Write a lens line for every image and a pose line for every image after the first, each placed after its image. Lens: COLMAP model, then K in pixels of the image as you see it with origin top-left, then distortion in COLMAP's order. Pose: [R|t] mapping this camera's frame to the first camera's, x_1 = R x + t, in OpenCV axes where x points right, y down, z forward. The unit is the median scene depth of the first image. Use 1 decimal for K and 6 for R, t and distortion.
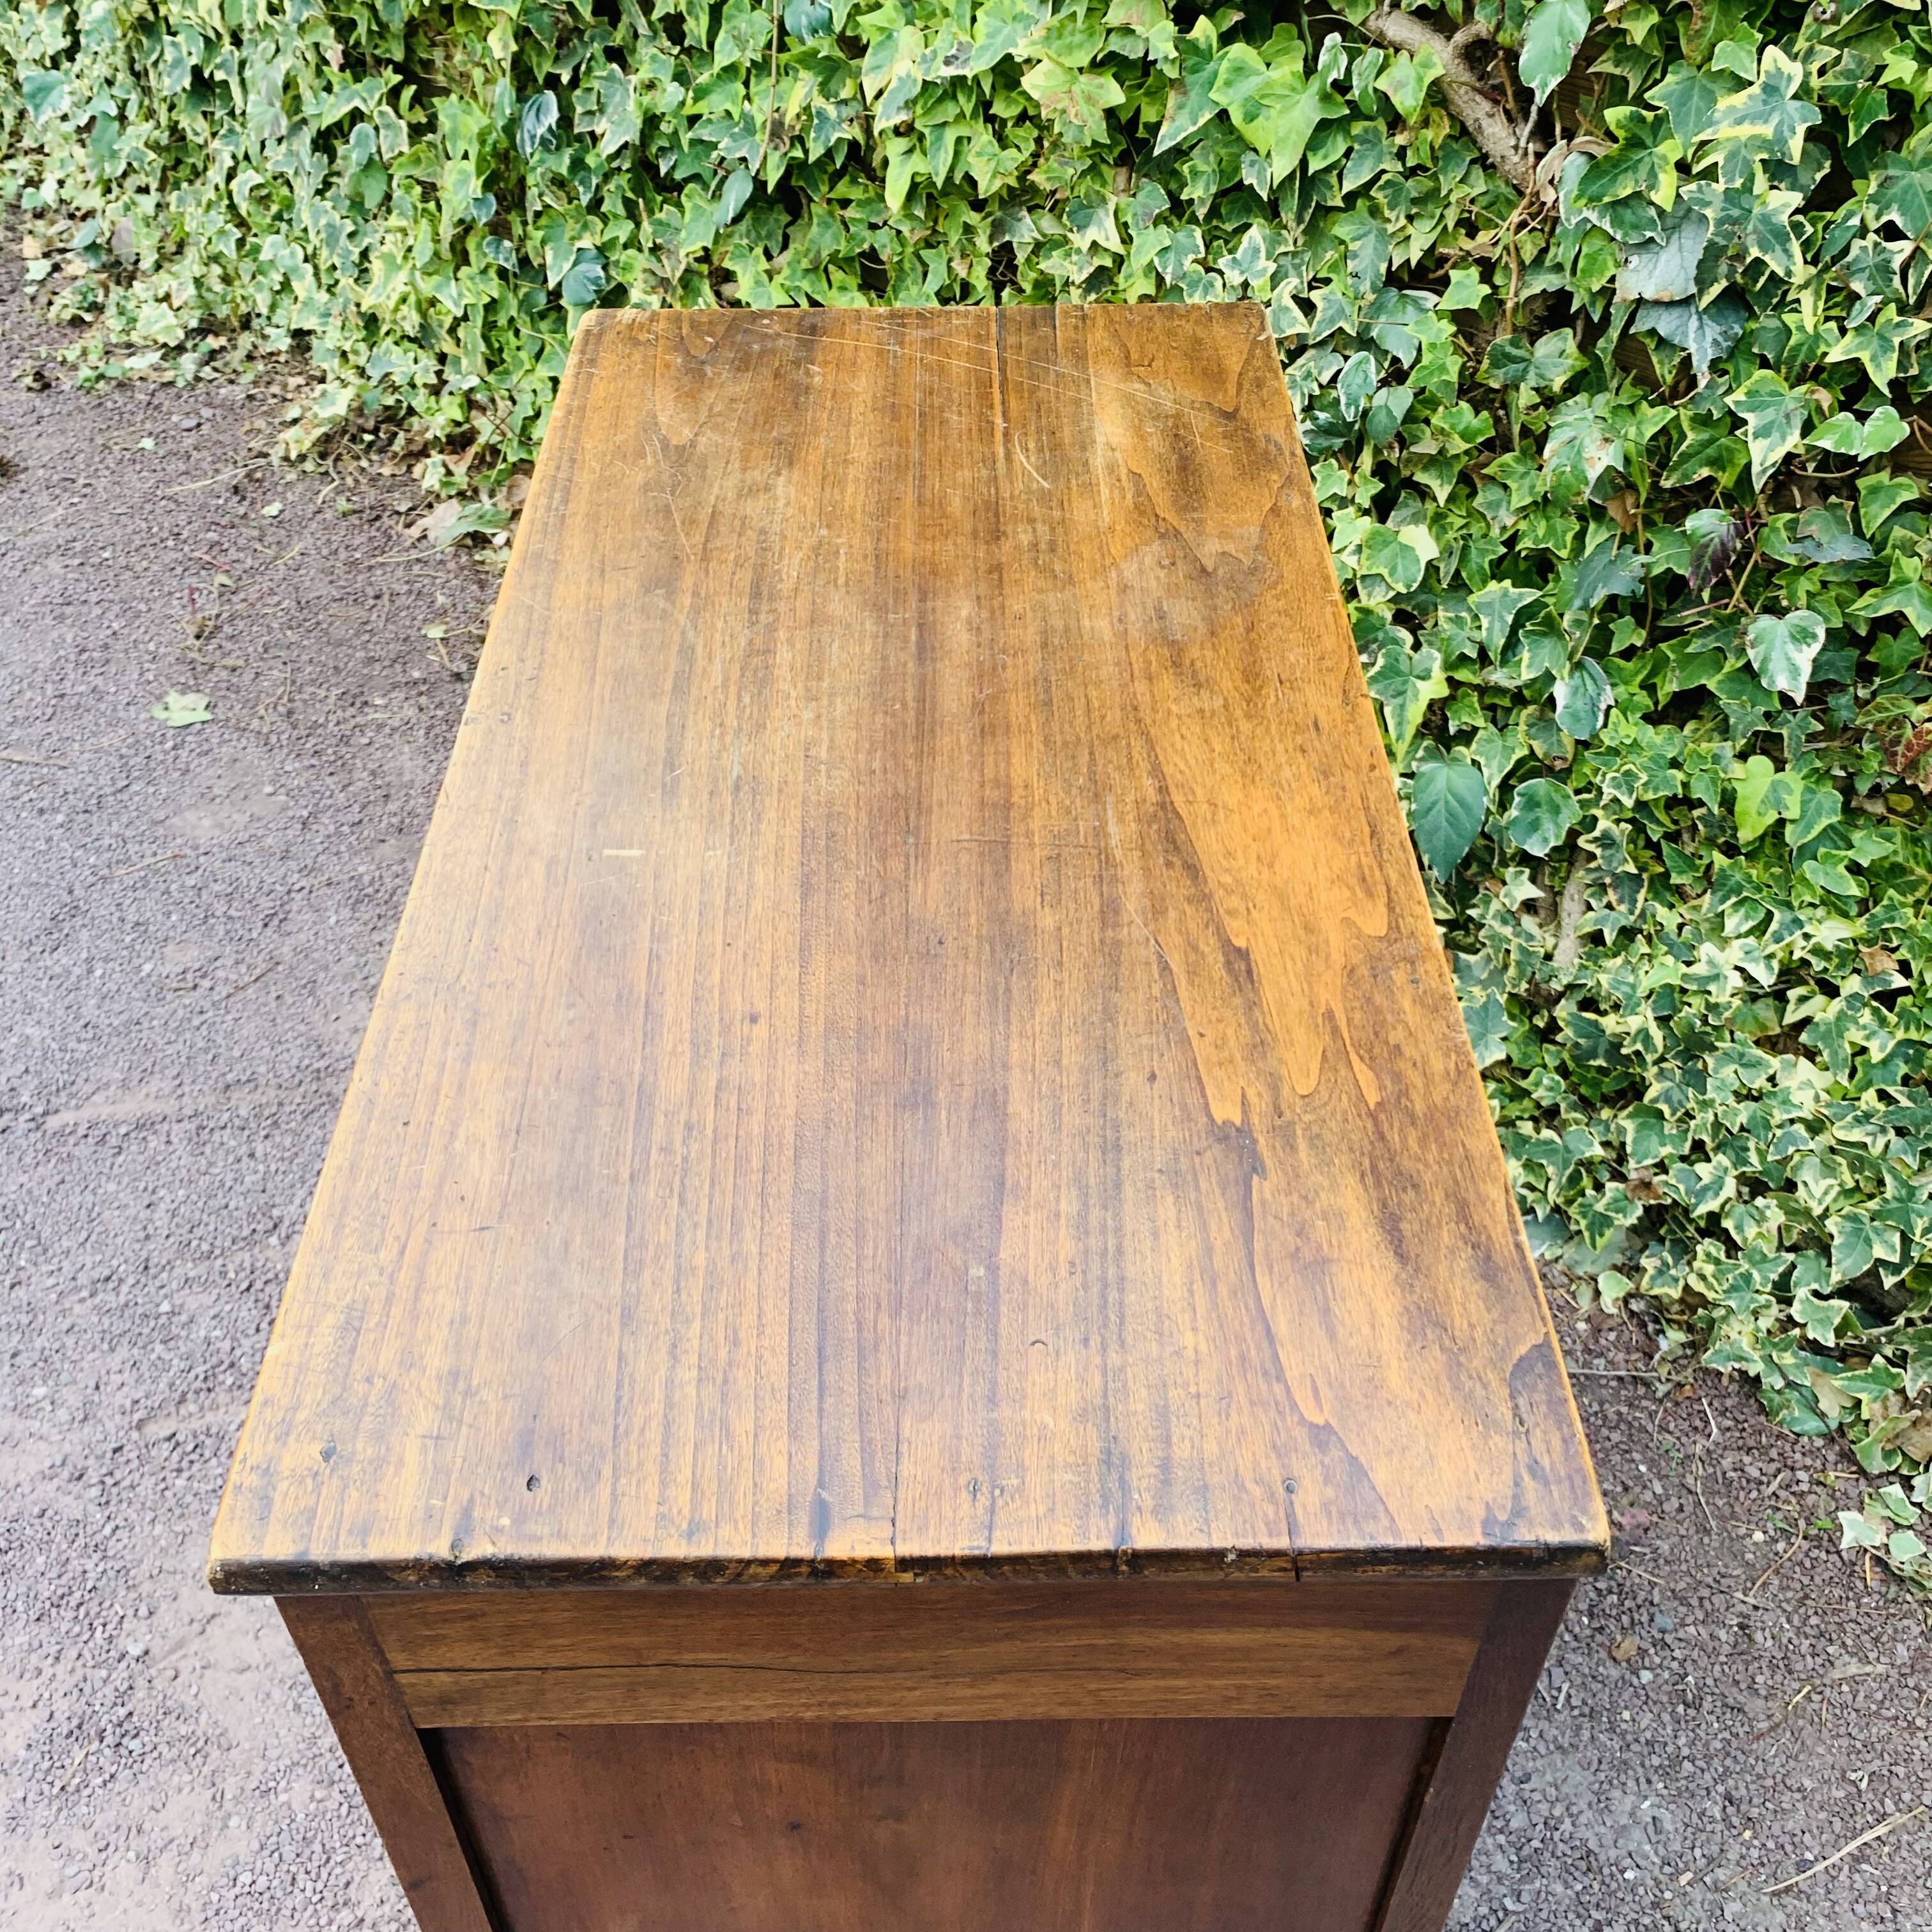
lens RADIAL K [[1976.2, 0, 956.6], [0, 1976.2, 949.0], [0, 0, 1]] dist [0.004410, 0.000000]
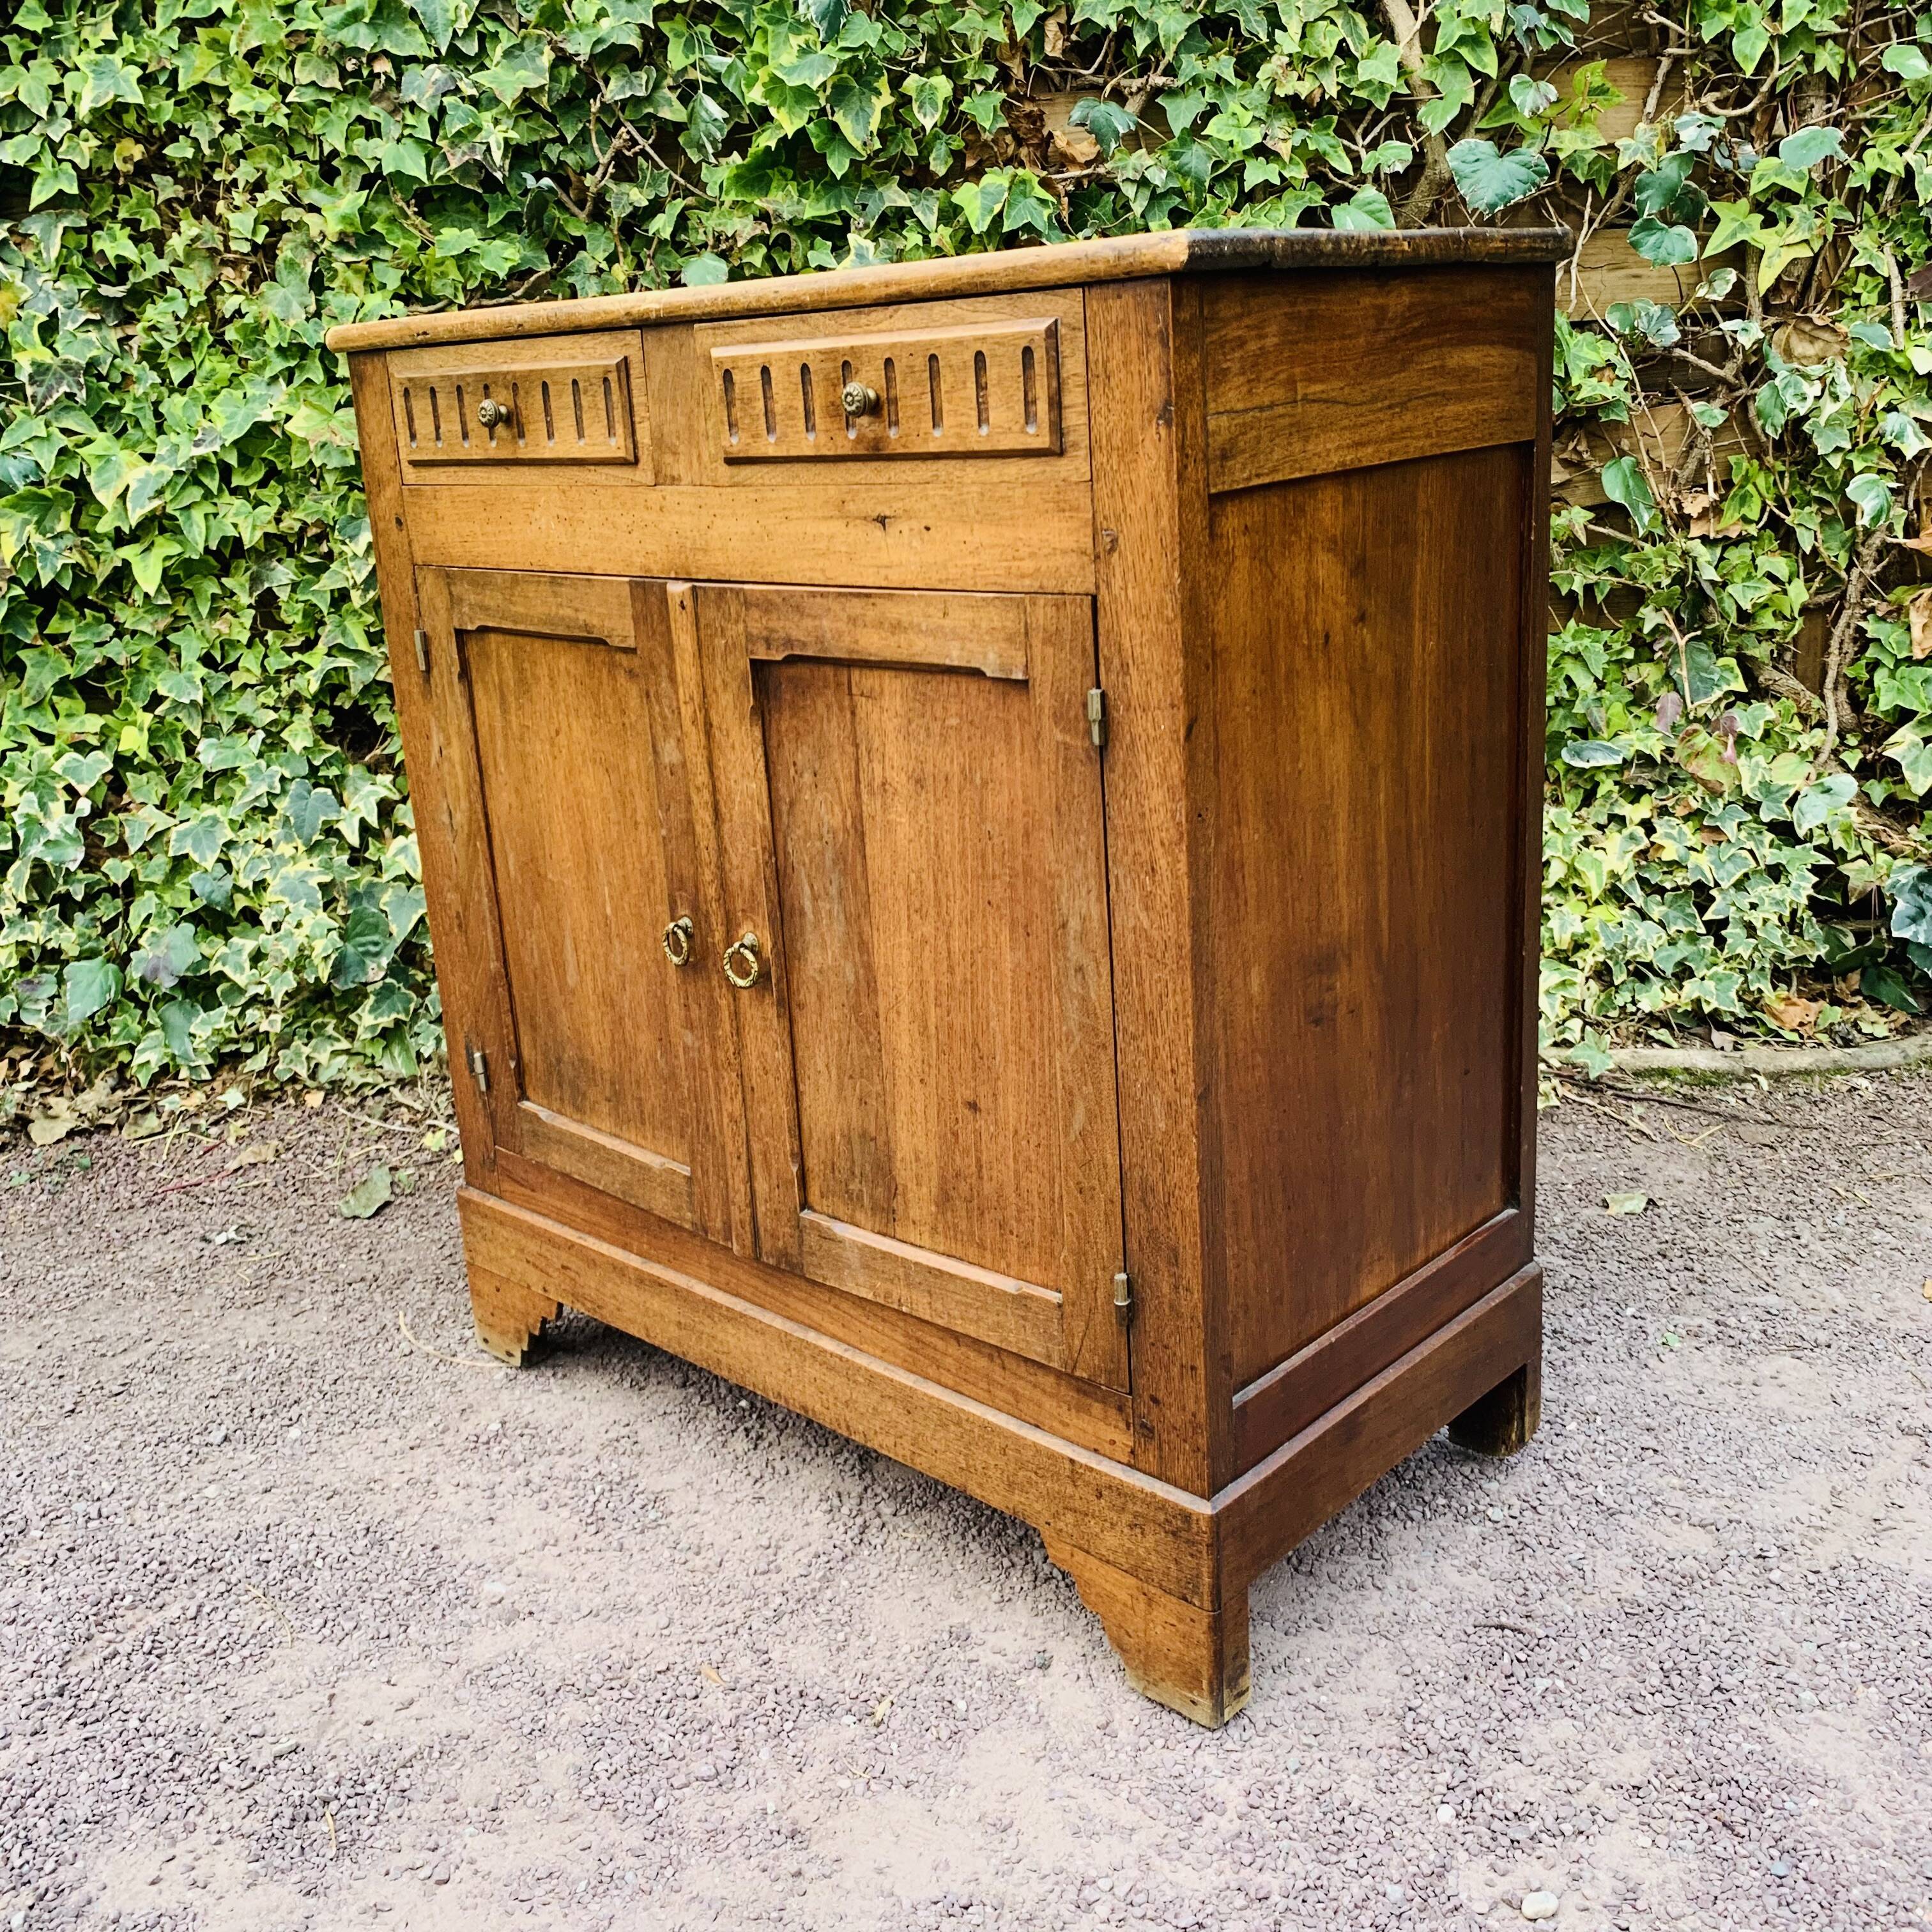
lens RADIAL K [[1976.2, 0, 955.6], [0, 1976.2, 946.9], [0, 0, 1]] dist [0.004410, 0.000000]
pose [[0.695375, -0.244944, 0.675615, -0.741911], [0.527885, 0.812018, -0.248927, 0.460701], [-0.487638, 0.529745, 0.693960, 0.097438]]
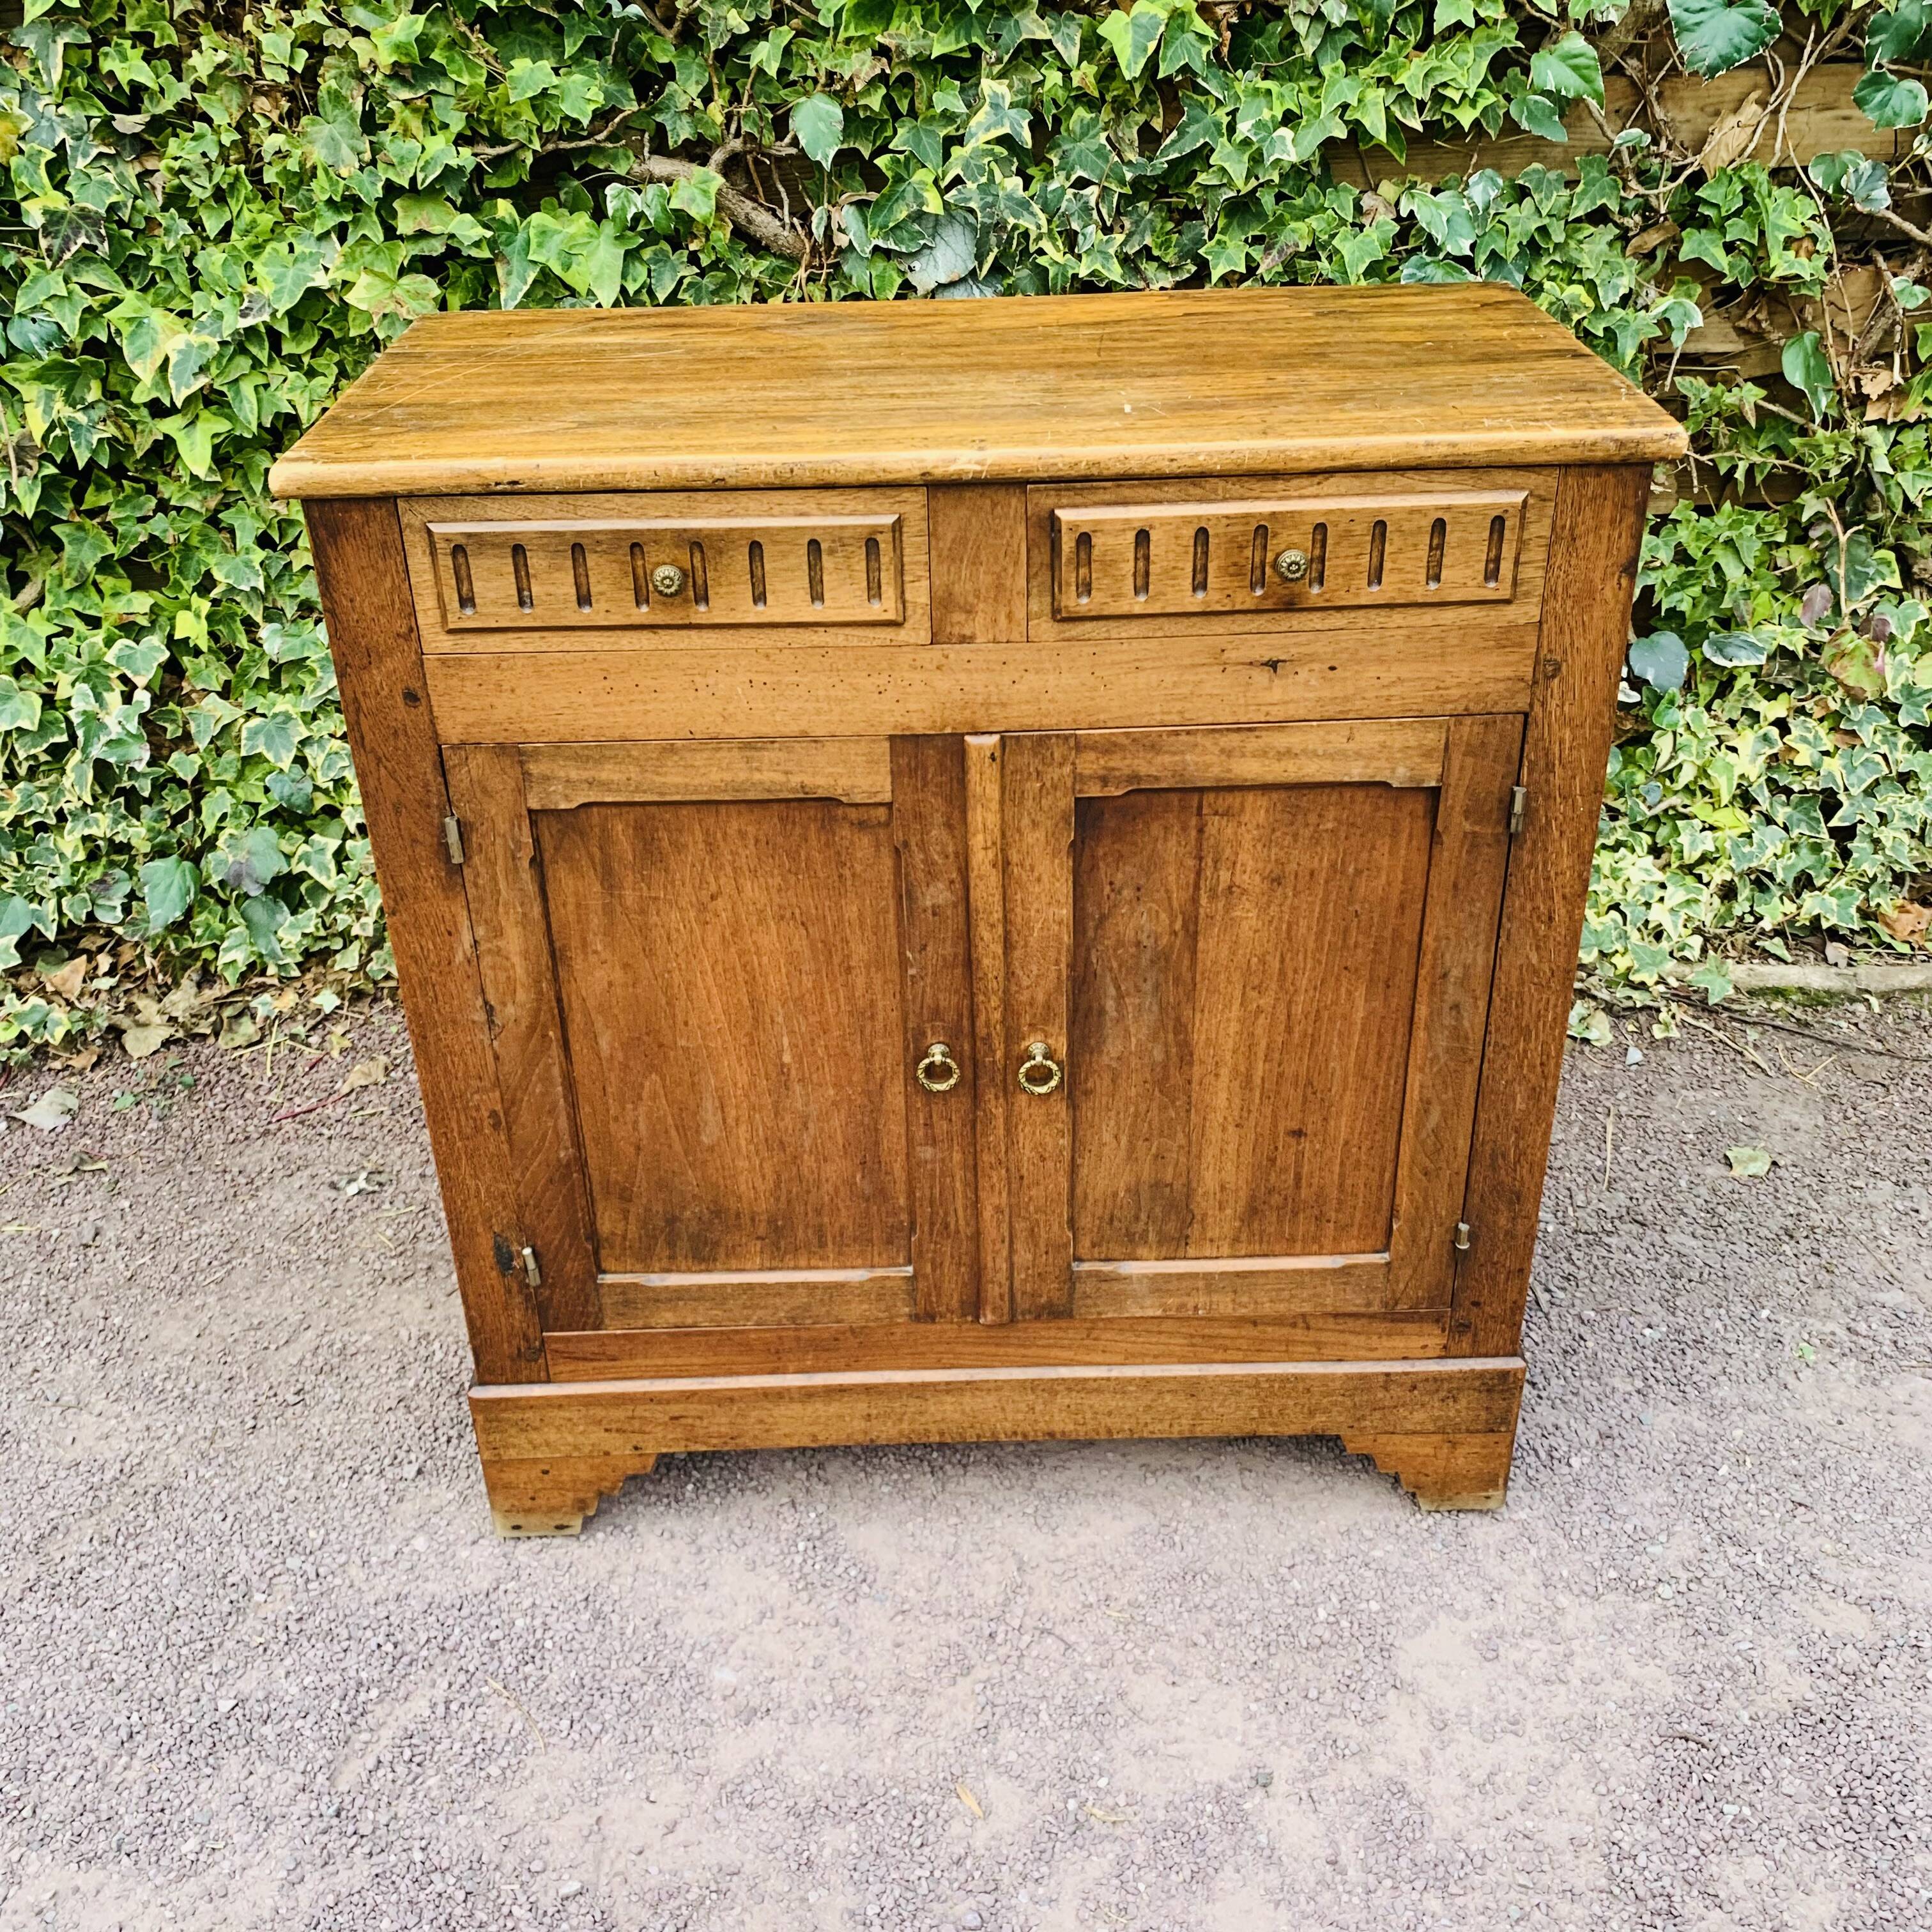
lens RADIAL K [[1976.2, 0, 962.1], [0, 1976.2, 989.3], [0, 0, 1]] dist [0.004410, 0.000000]
pose [[0.670373, -0.412501, 0.616801, -0.720507], [0.528398, 0.848972, -0.006520, 0.111469], [-0.520957, 0.330287, 0.787092, 0.063715]]
